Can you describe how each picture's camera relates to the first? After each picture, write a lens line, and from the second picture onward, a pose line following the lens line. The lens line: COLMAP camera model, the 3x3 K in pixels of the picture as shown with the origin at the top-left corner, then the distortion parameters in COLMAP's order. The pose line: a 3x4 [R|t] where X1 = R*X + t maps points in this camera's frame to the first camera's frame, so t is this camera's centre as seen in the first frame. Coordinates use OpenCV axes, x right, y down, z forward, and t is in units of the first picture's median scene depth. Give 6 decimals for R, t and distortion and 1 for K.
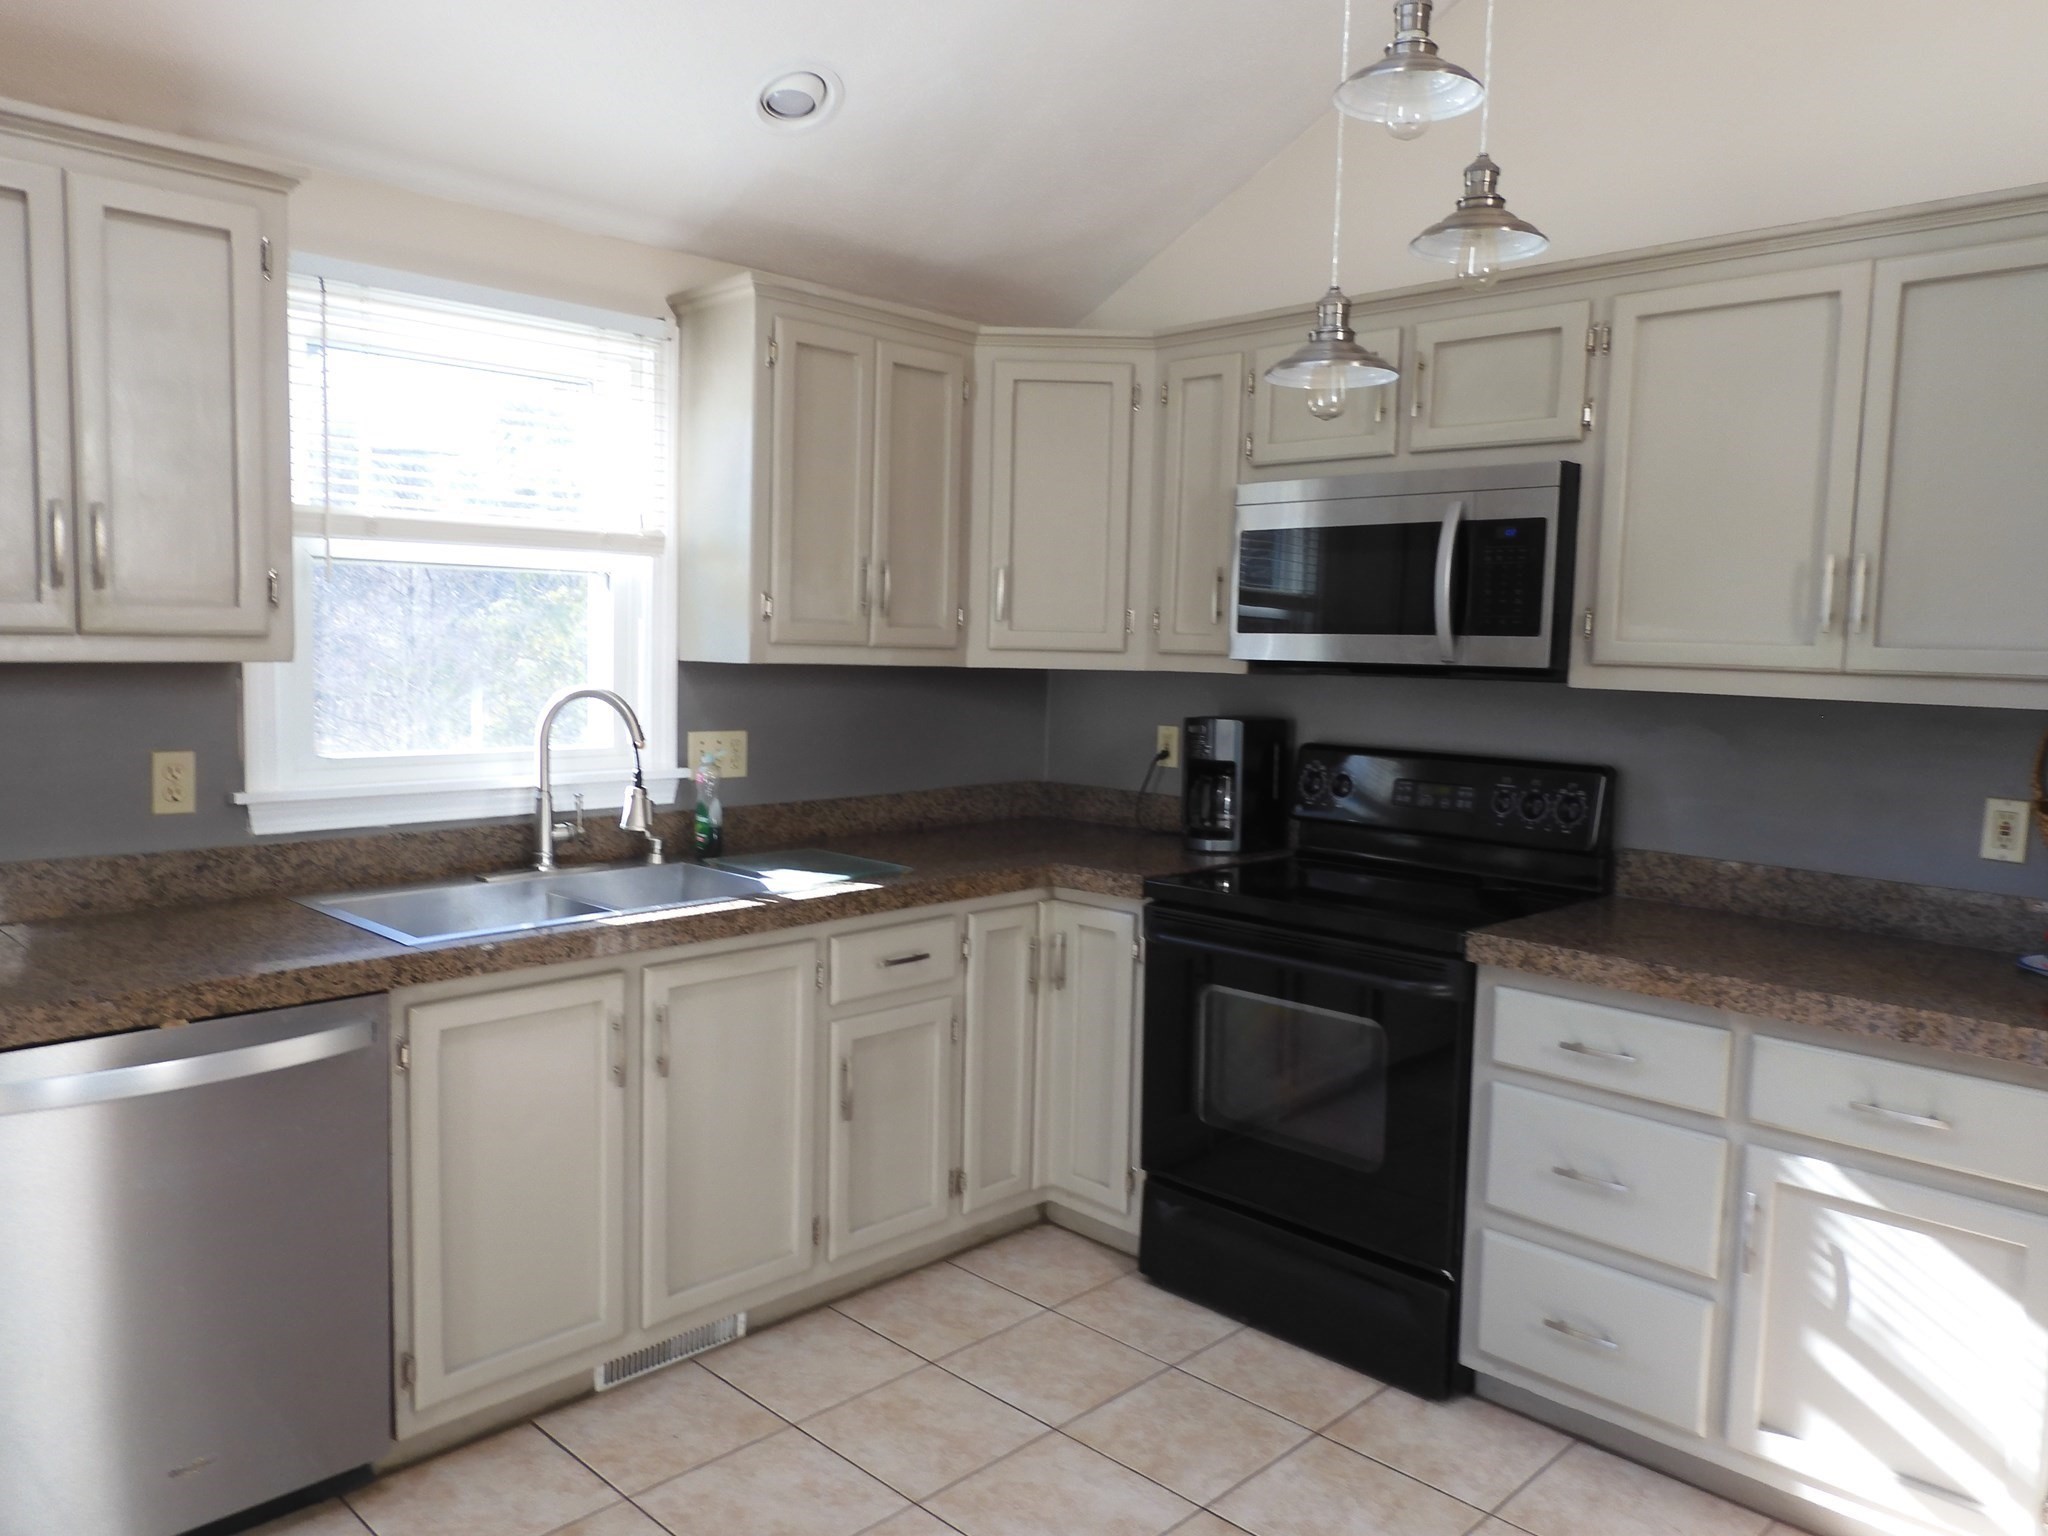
lens RADIAL K [[1475.4, 0, 1028.0], [0, 1475.4, 770.9], [0, 0, 1]] dist [0.003997, 0.011288]
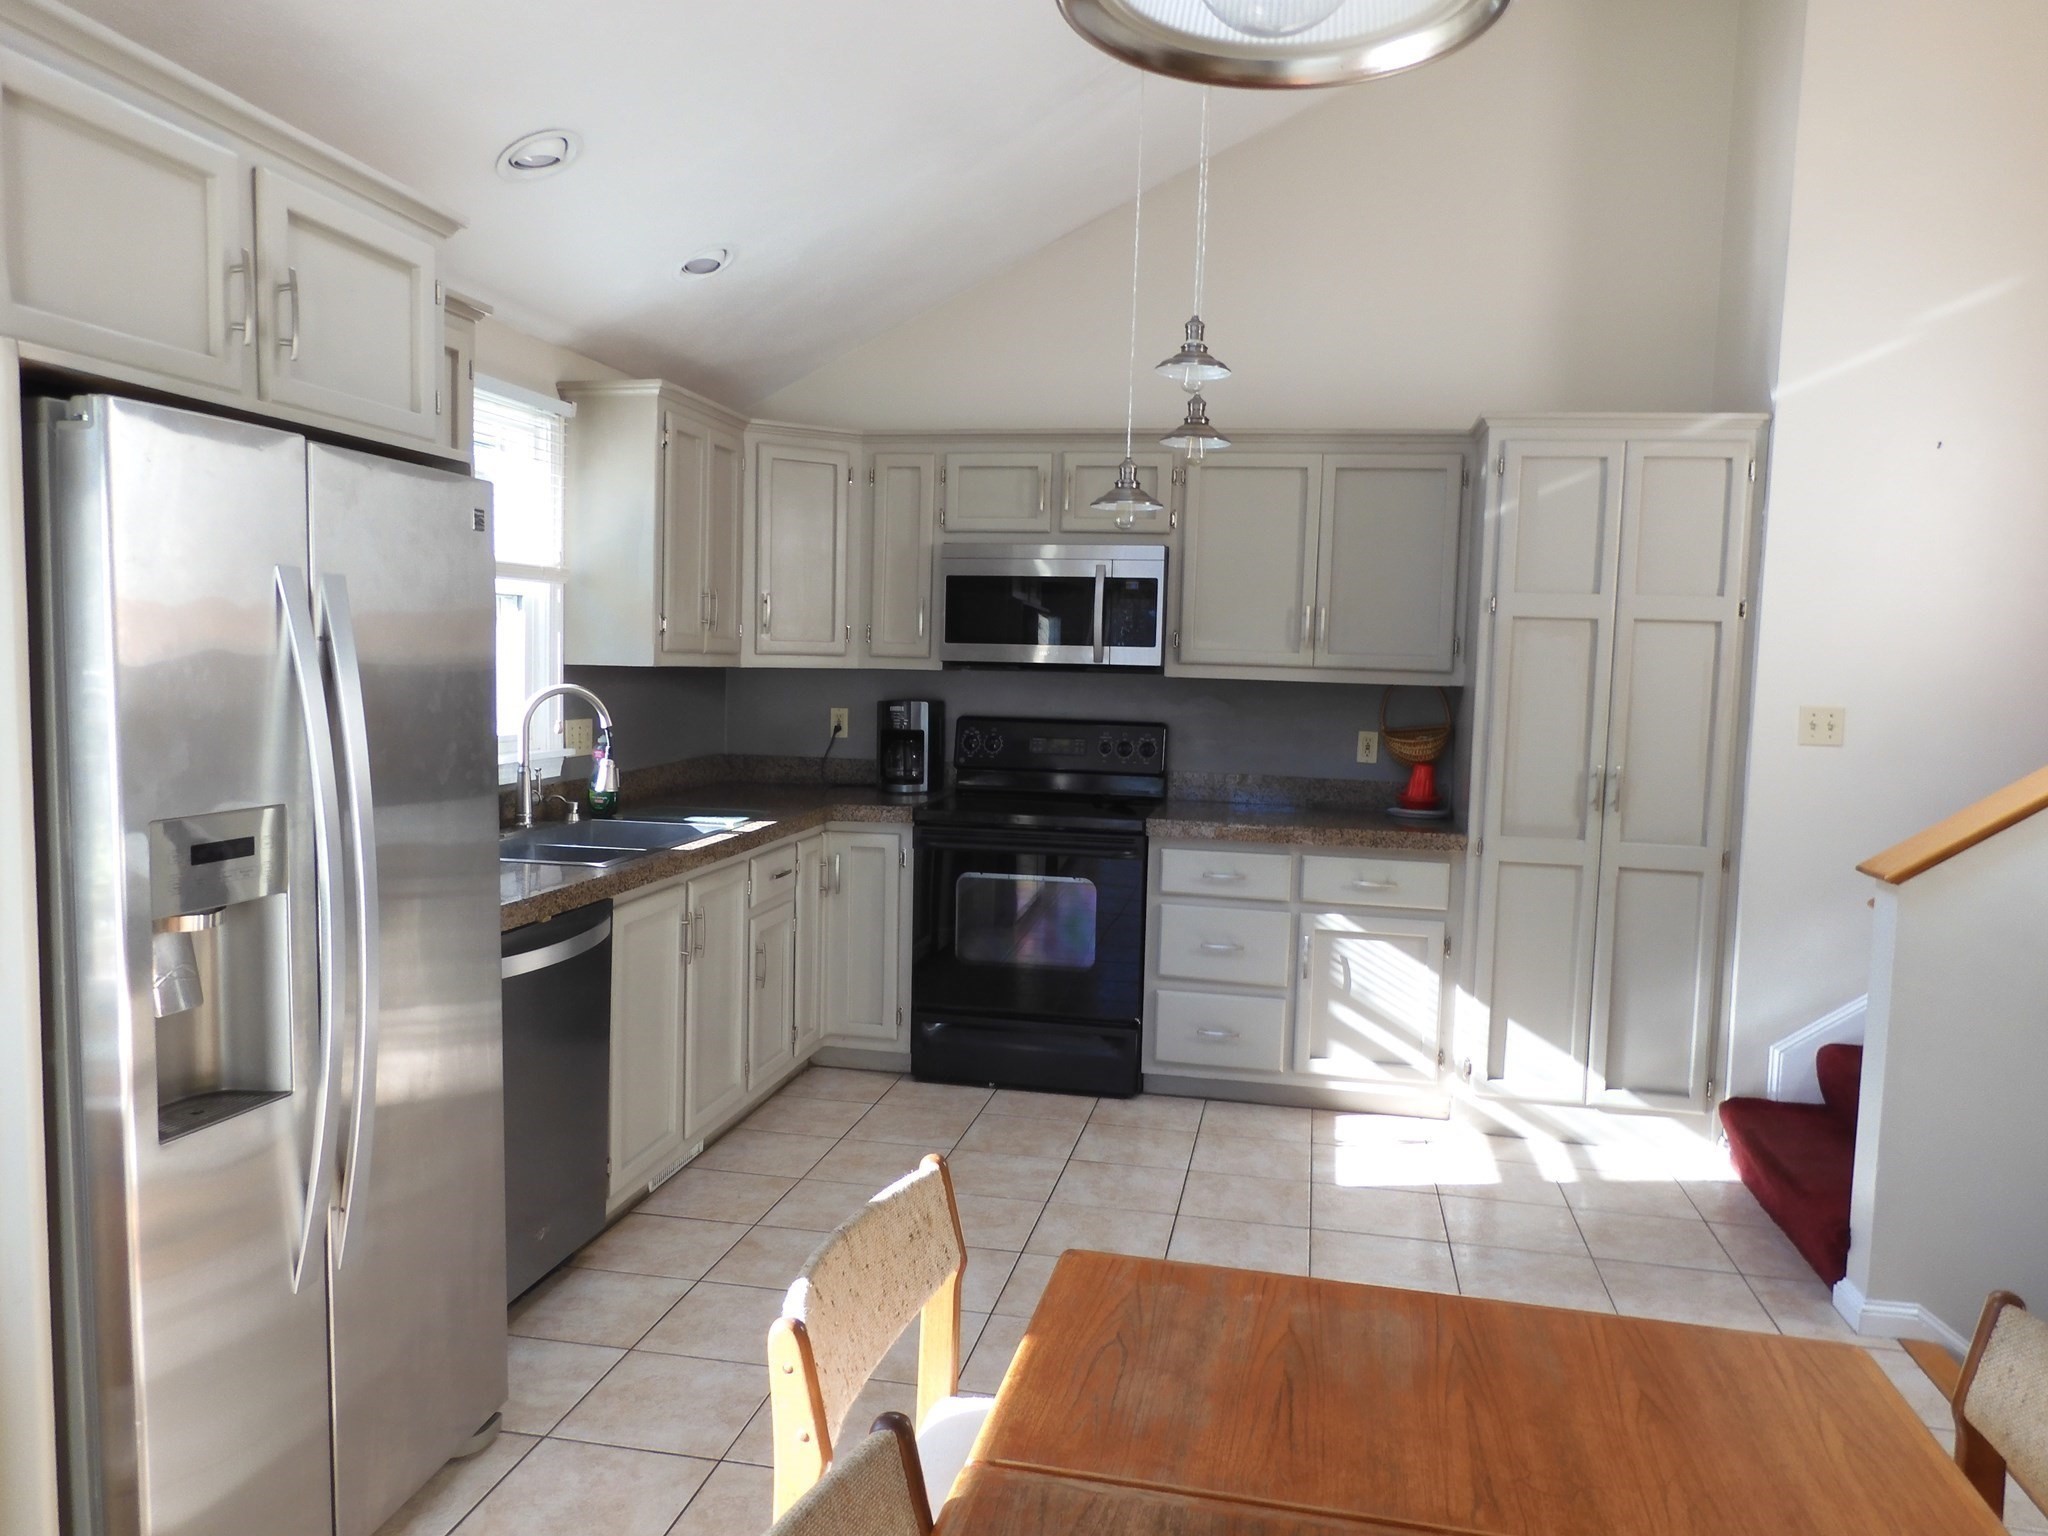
lens RADIAL K [[1475.4, 0, 1021.5], [0, 1475.4, 777.6], [0, 0, 1]] dist [0.003997, 0.011288]
pose [[0.836453, -0.049015, 0.545843, -0.725907], [0.043646, 0.998787, 0.022805, 0.014330], [-0.546298, 0.004748, 0.837577, -0.348241]]
